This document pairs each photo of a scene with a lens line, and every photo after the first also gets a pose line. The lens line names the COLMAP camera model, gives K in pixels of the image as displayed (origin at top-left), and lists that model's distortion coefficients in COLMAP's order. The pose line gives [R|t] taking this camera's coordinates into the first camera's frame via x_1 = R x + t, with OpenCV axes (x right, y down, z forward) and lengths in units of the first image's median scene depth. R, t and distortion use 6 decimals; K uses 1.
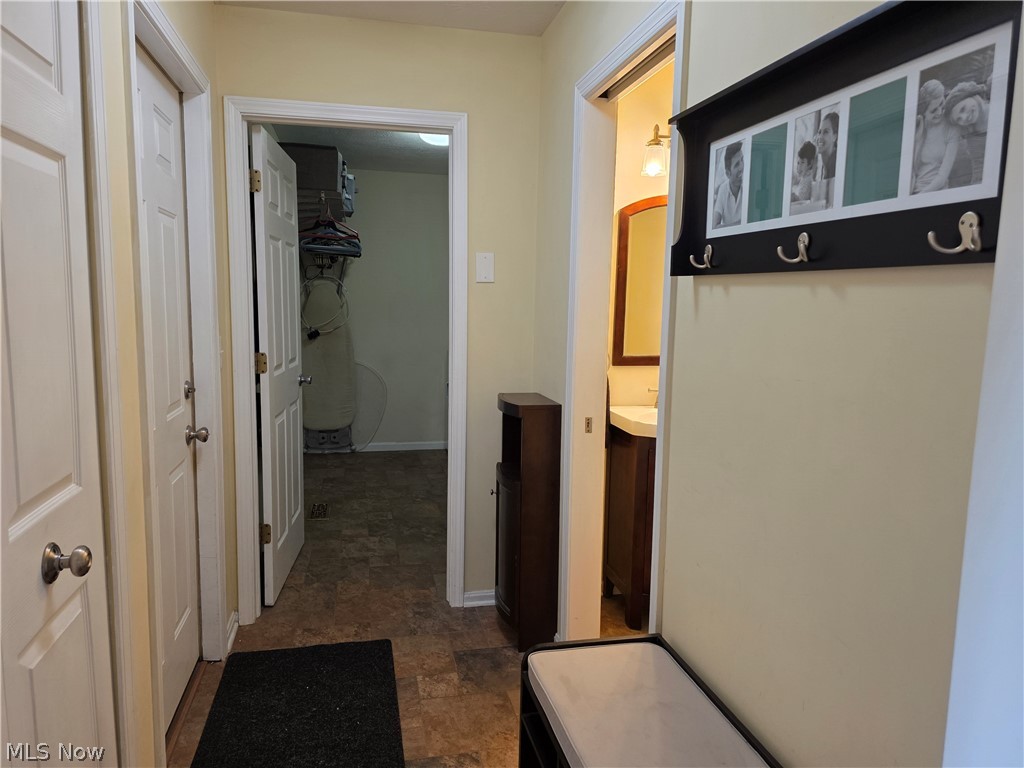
lens RADIAL K [[689.8, 0, 508.6], [0, 689.8, 386.3], [0, 0, 1]] dist [0.065132, -0.067078]
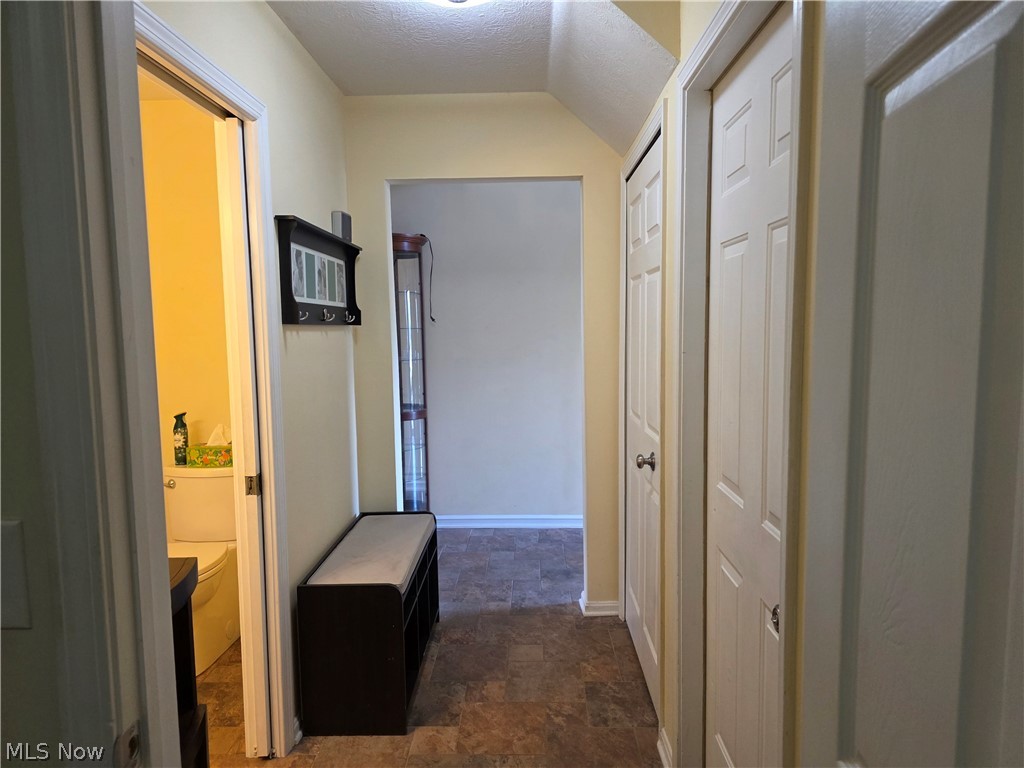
lens RADIAL K [[689.8, 0, 508.6], [0, 689.8, 386.3], [0, 0, 1]] dist [0.065132, -0.067078]
pose [[-0.969497, -0.029918, 0.243269, -0.250572], [0.025979, 0.974388, 0.223366, -0.158354], [-0.243721, 0.222873, -0.943890, 1.048886]]
